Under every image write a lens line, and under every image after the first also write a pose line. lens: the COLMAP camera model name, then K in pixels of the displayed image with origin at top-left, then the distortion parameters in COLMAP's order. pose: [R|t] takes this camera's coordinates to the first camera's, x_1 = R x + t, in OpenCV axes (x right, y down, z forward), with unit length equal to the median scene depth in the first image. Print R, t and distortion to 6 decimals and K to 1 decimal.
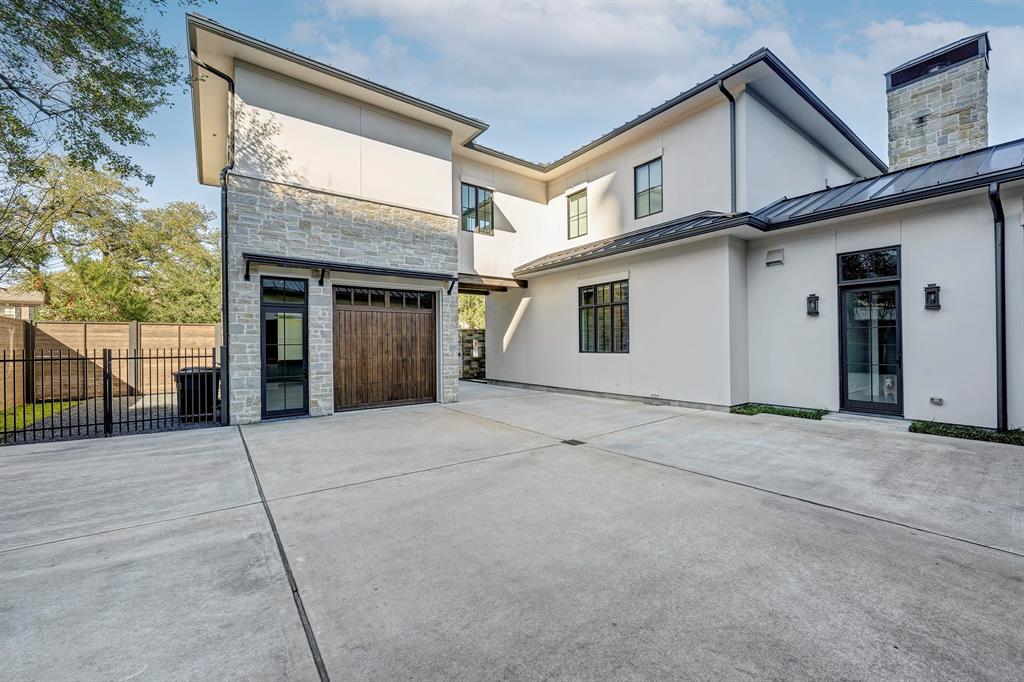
lens RADIAL K [[415.6, 0, 522.8], [0, 415.6, 341.5], [0, 0, 1]] dist [0.001002, -0.000202]
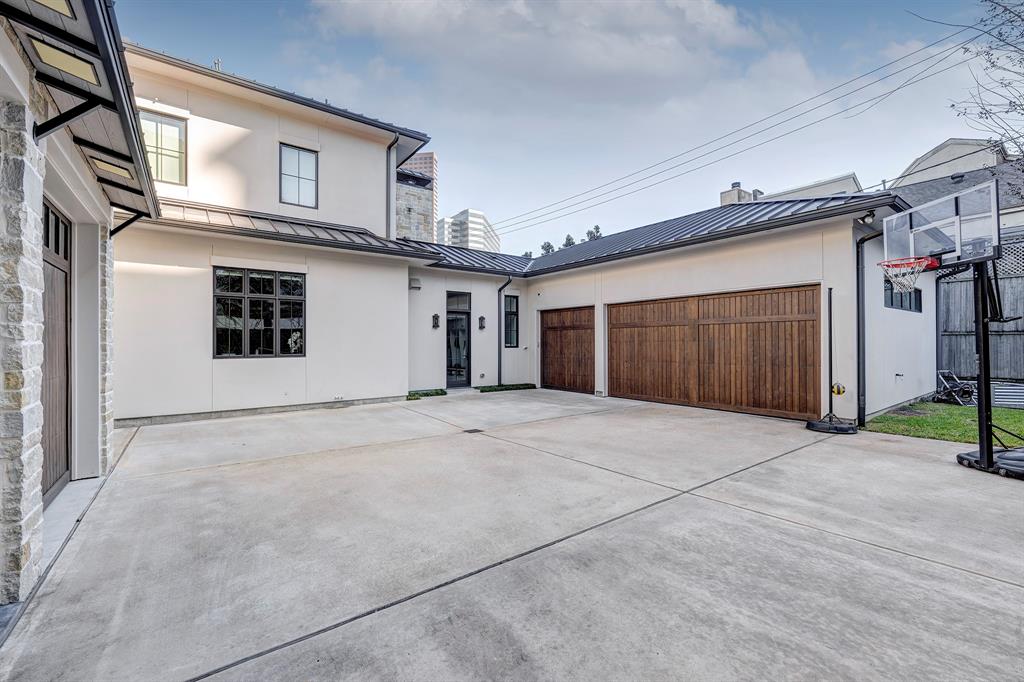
lens RADIAL K [[415.6, 0, 521.2], [0, 415.6, 343.7], [0, 0, 1]] dist [0.001002, -0.000202]
pose [[-0.011102, 0.010045, 0.999888, -1.628436], [-0.003747, 0.999942, -0.010087, 0.018231], [-0.999931, -0.003859, -0.011064, 1.387452]]
